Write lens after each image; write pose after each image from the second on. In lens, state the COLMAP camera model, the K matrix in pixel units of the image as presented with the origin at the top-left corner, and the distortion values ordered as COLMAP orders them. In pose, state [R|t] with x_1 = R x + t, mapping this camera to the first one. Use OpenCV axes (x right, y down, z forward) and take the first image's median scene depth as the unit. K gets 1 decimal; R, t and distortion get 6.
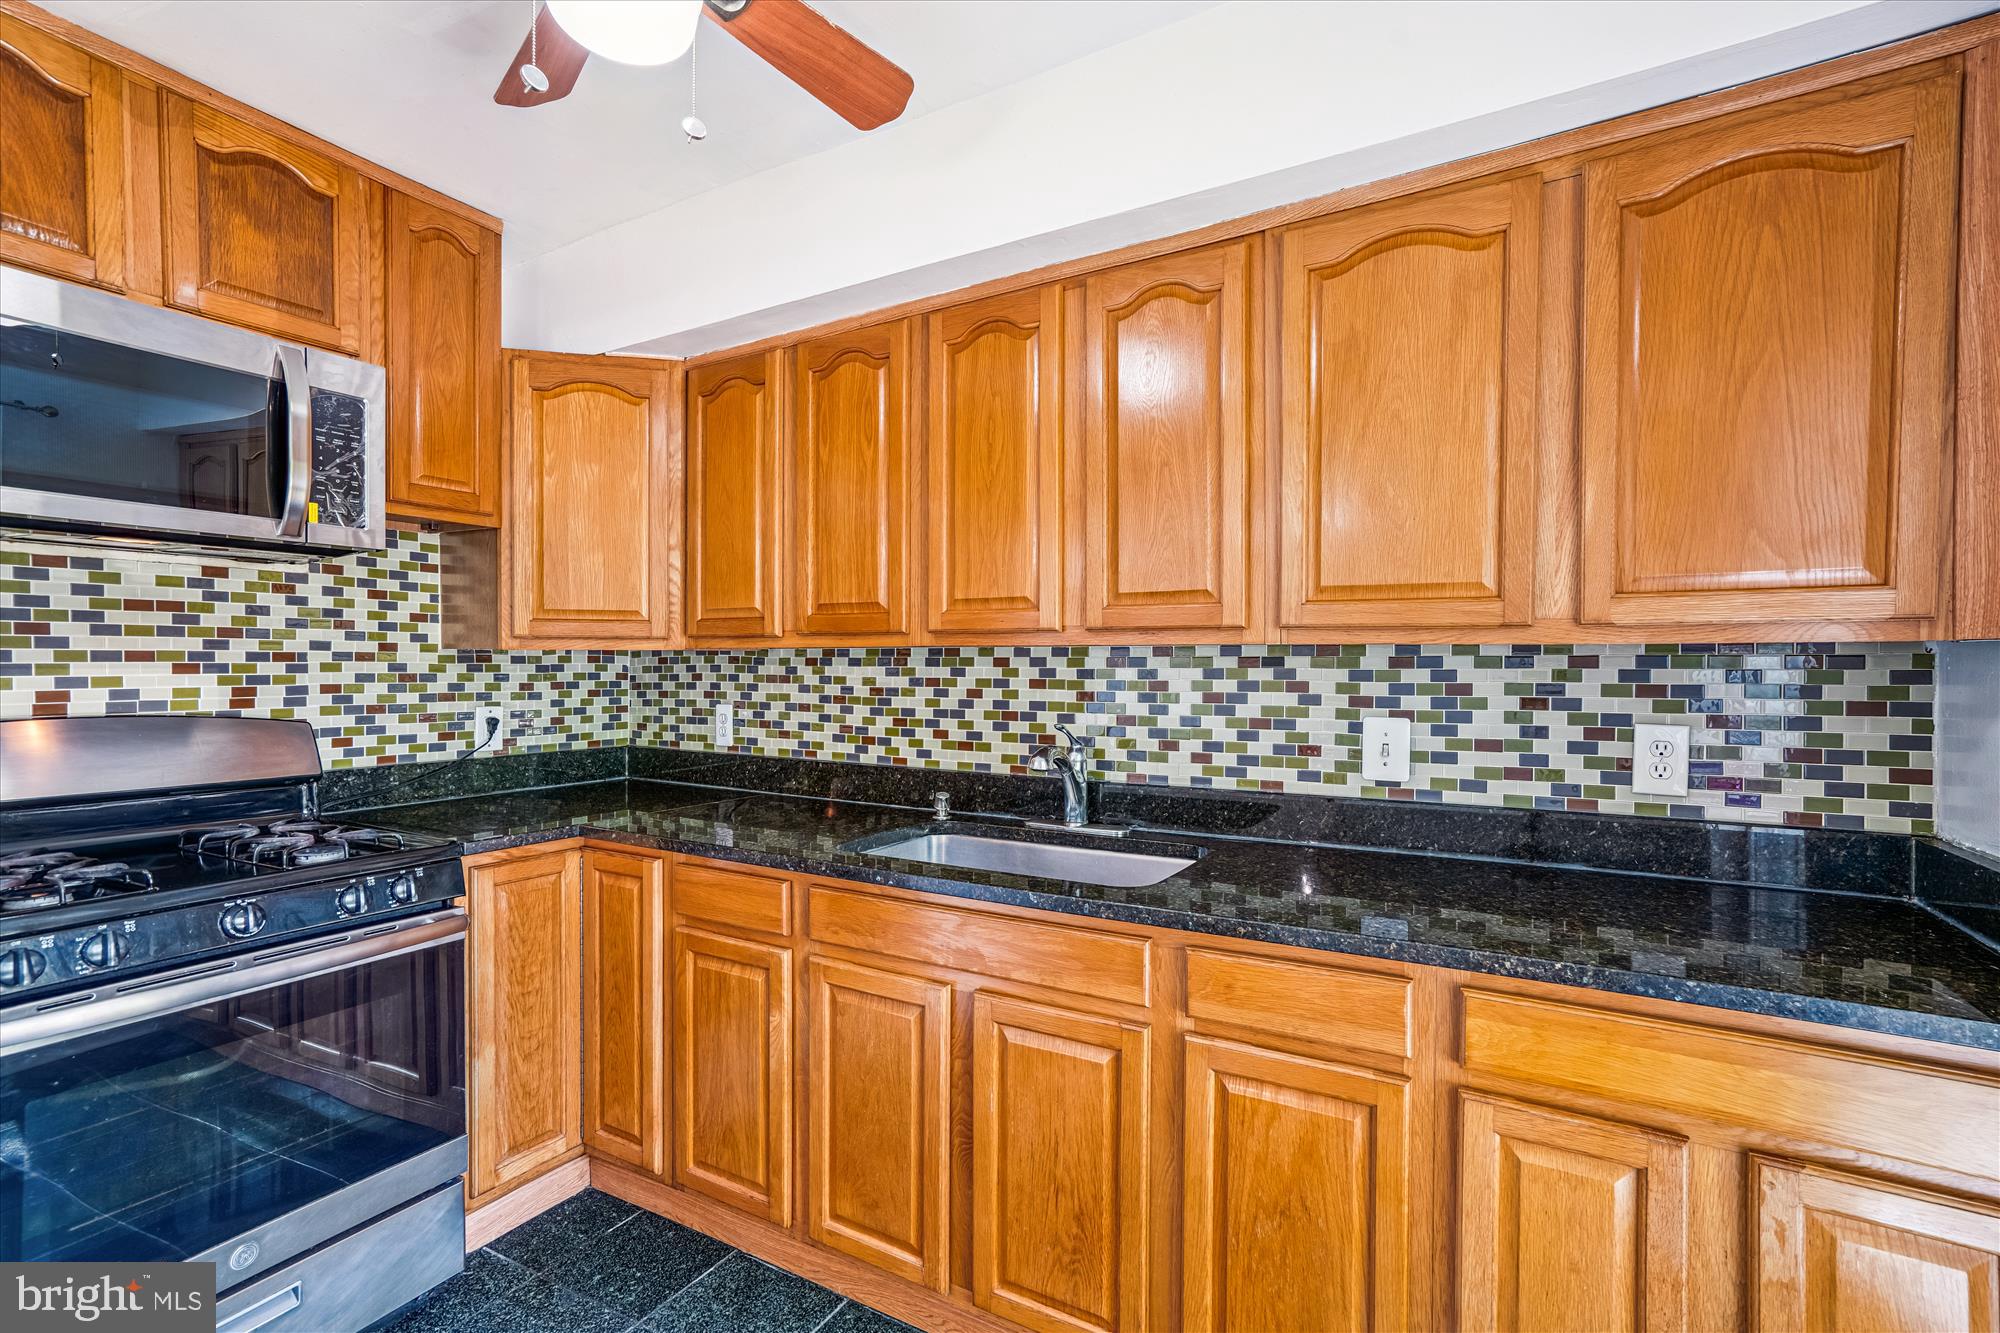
lens RADIAL K [[922.4, 0, 983.9], [0, 922.4, 666.5], [0, 0, 1]] dist [-0.050063, 0.023604]
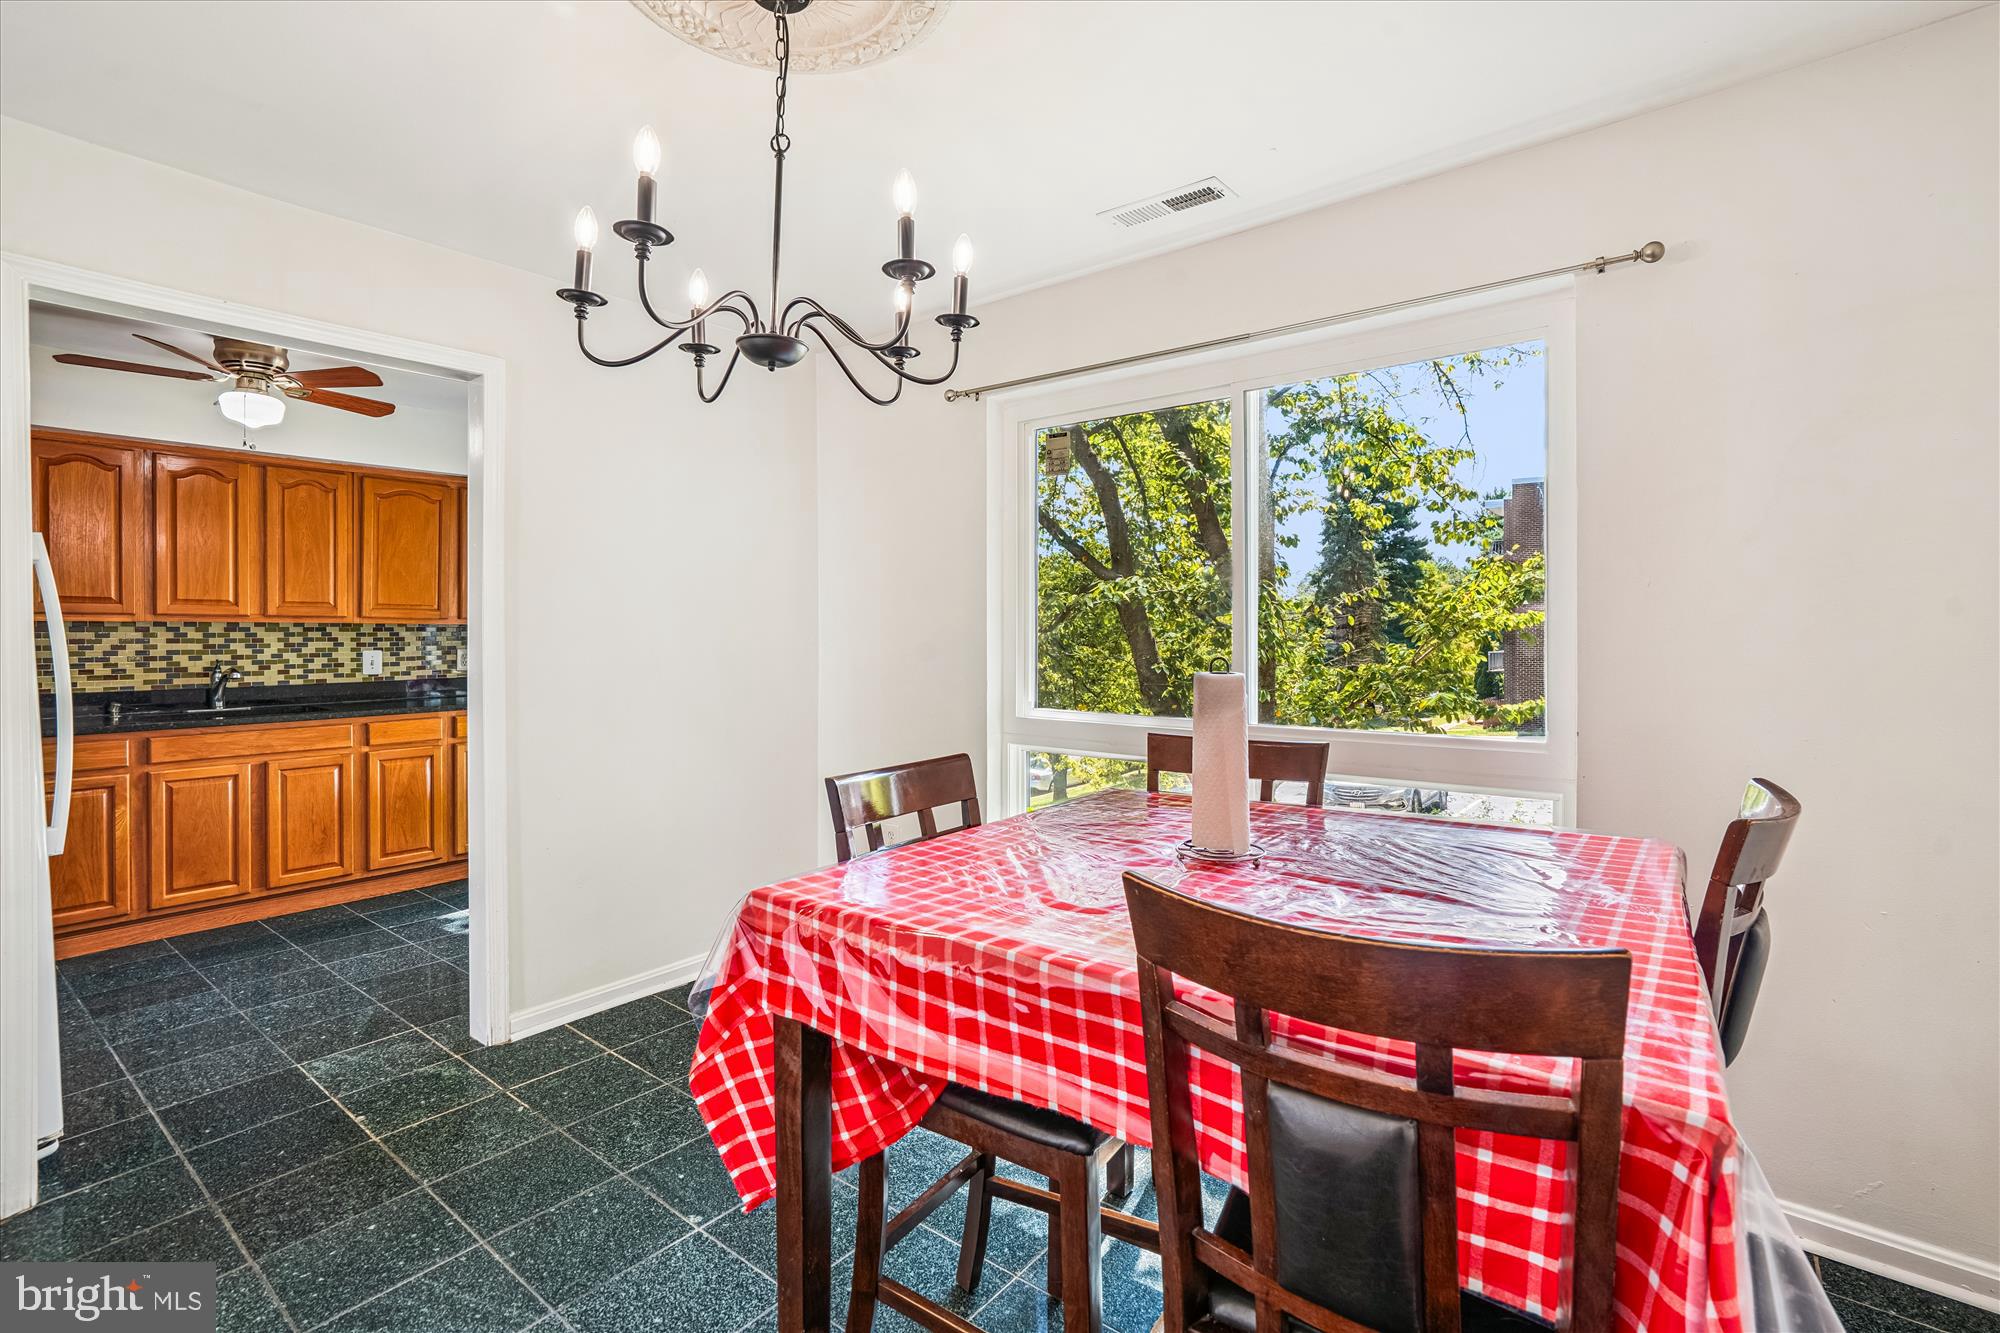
lens RADIAL K [[928.3, 0, 1007.6], [0, 928.3, 643.8], [0, 0, 1]] dist [-0.030744, 0.024978]
pose [[0.134729, -0.013847, 0.990786, -1.629709], [0.007968, 0.999885, 0.012891, 0.014454], [-0.990850, 0.006158, 0.134824, -0.985771]]
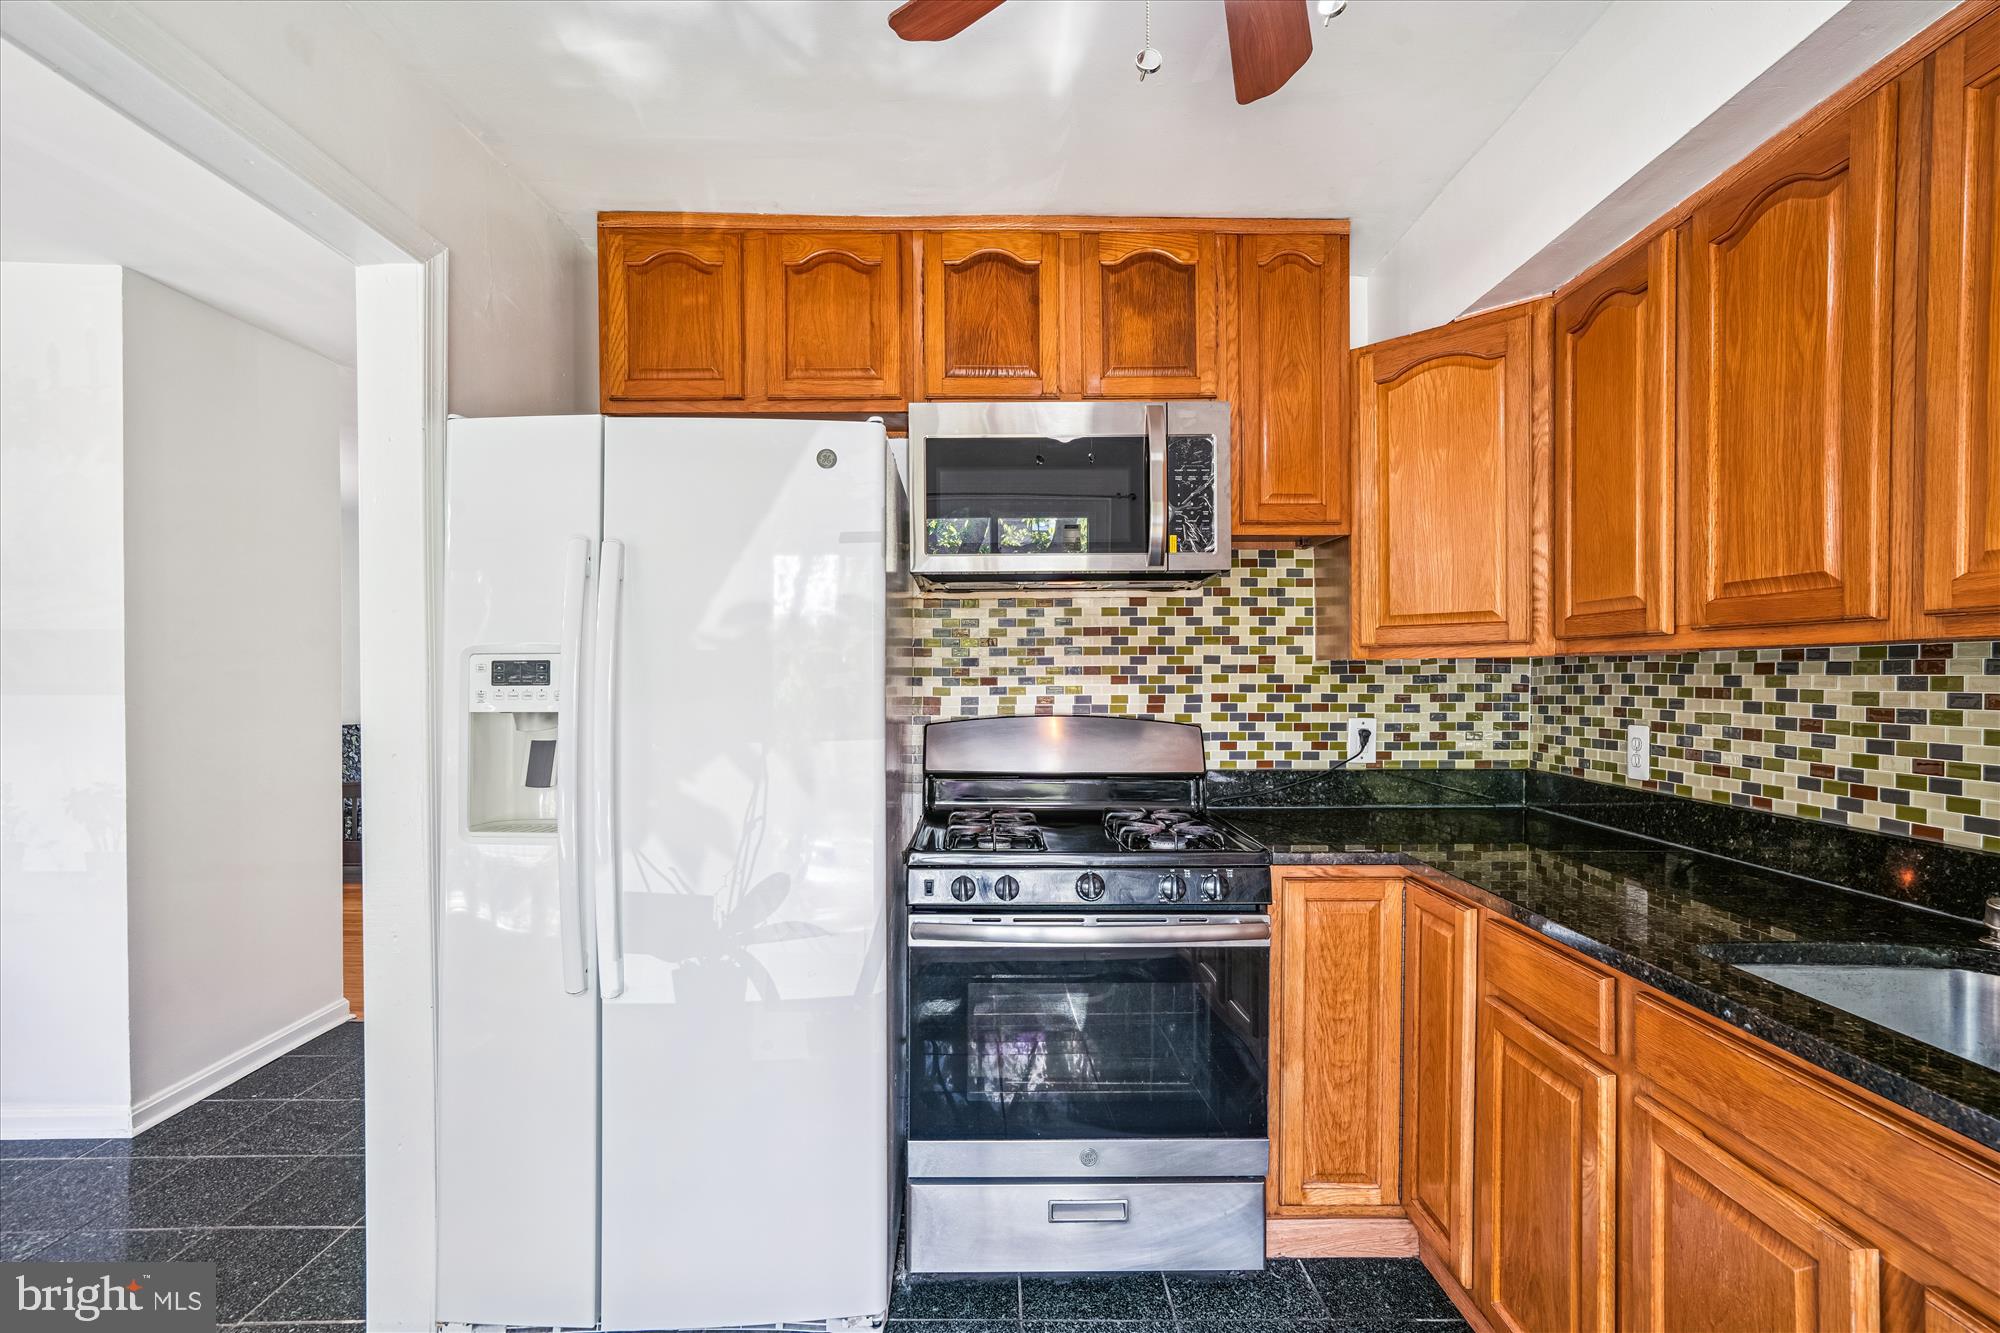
lens RADIAL K [[905.3, 0, 994.1], [0, 905.3, 682.6], [0, 0, 1]] dist [-0.043644, 0.023079]
pose [[0.488916, 0.000996, -0.872330, 0.127843], [0.003960, 0.999987, 0.003362, 0.000935], [0.872322, -0.005098, 0.488906, 0.207712]]
